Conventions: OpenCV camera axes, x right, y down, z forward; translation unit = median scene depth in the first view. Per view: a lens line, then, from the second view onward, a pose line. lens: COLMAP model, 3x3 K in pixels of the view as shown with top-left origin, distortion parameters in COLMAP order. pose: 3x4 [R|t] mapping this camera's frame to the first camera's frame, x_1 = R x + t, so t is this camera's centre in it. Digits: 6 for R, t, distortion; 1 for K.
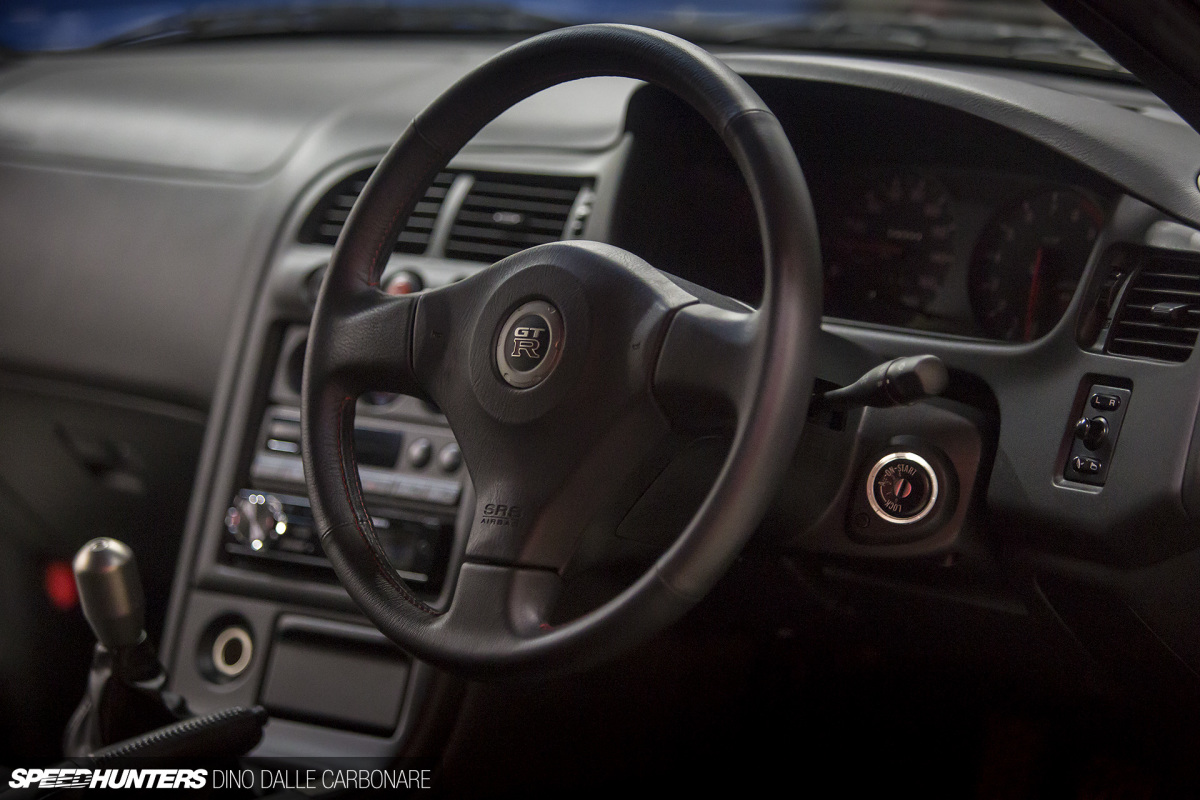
lens RADIAL K [[4353.0, 0, 600.0], [0, 4353.0, 400.0], [0, 0, 1]] dist [0.542608, 1.240311]
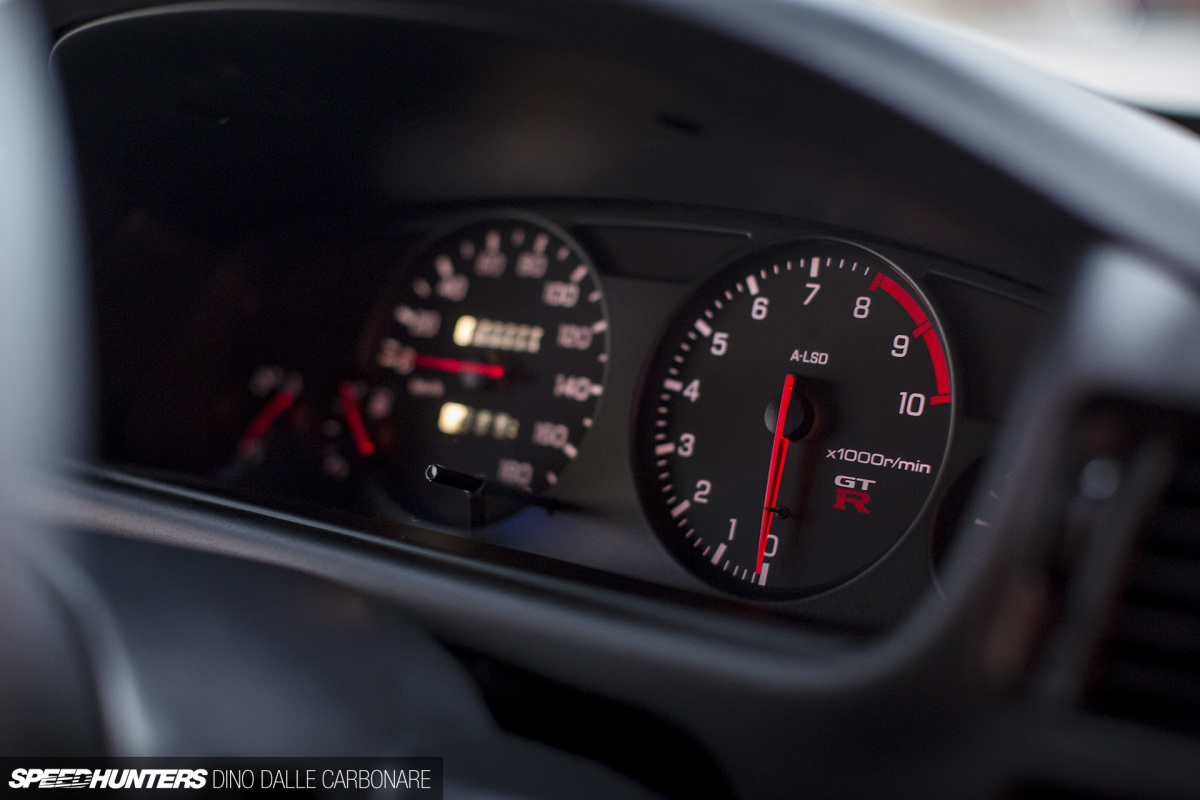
lens RADIAL K [[1785.0, 0, 600.0], [0, 1785.0, 400.0], [0, 0, 1]] dist [-0.174912, 0.006936]
pose [[0.994768, 0.008595, 0.101799, 0.060175], [-0.008719, 0.999962, 0.000777, -0.031543], [-0.101789, -0.001660, 0.994805, 0.800991]]
